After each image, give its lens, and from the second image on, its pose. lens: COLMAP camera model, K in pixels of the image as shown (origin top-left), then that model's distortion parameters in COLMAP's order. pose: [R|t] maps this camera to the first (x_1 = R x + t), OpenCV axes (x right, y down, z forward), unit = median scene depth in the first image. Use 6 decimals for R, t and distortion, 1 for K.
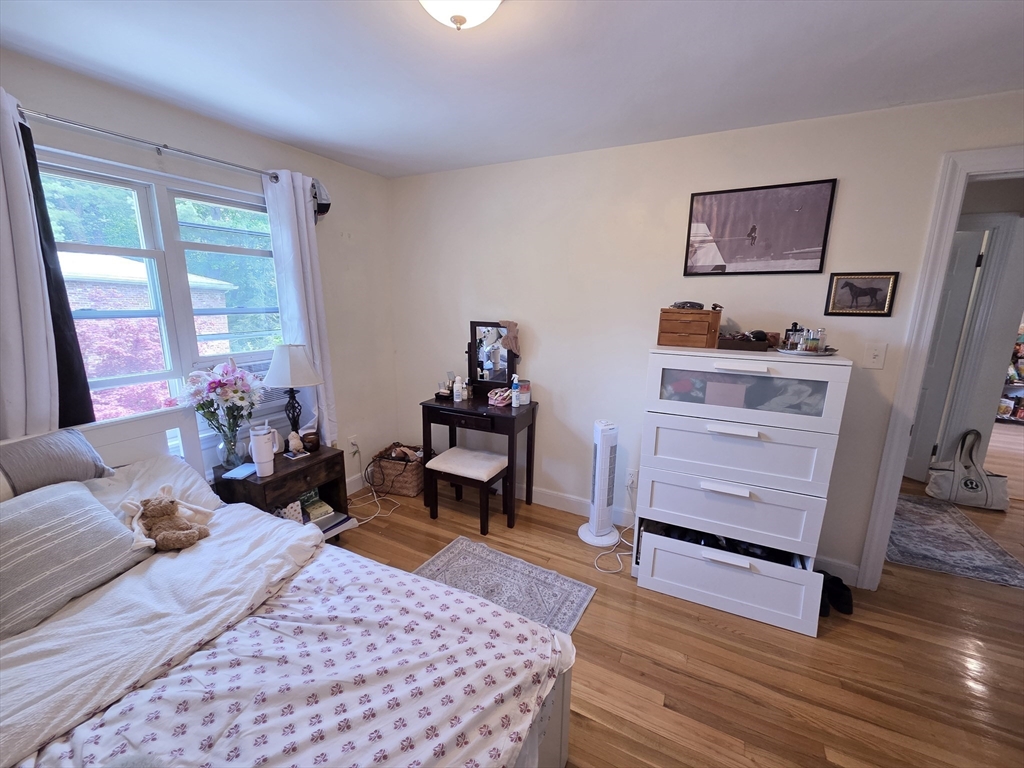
lens RADIAL K [[413.5, 0, 510.5], [0, 413.5, 387.9], [0, 0, 1]] dist [0.001229, -0.000090]
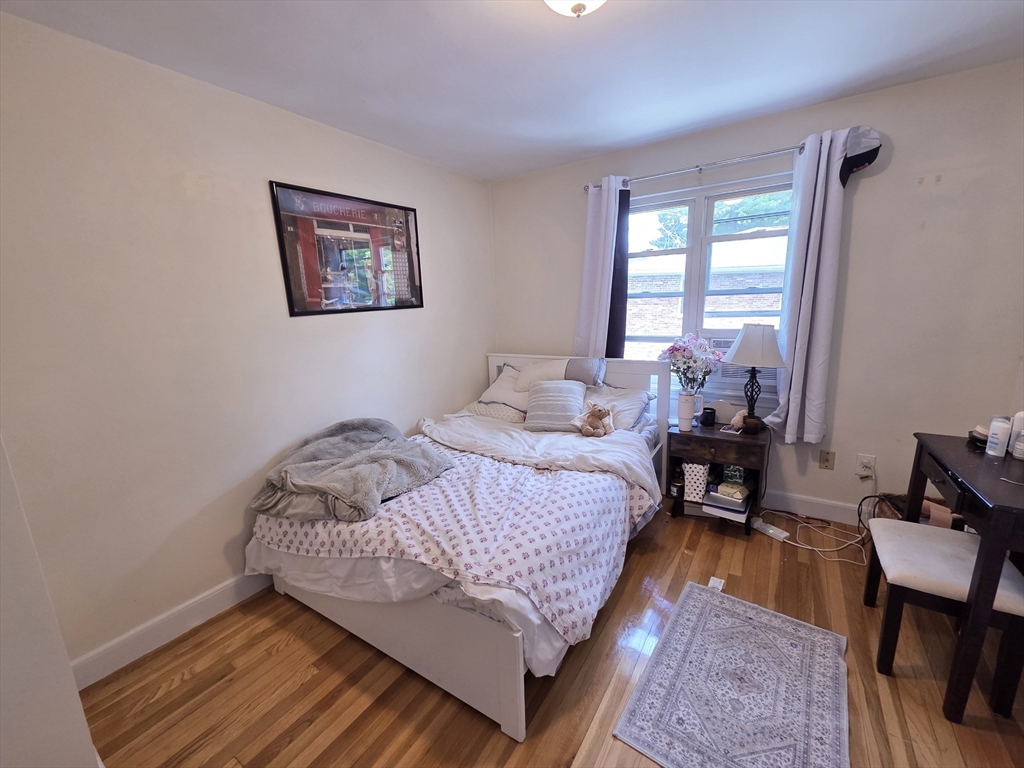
lens RADIAL K [[413.5, 0, 510.5], [0, 413.5, 387.9], [0, 0, 1]] dist [0.001229, -0.000090]
pose [[-0.097091, 0.206782, -0.973558, 0.763315], [-0.176783, 0.959042, 0.221329, -0.104044], [0.979449, 0.193598, -0.056558, 0.719237]]
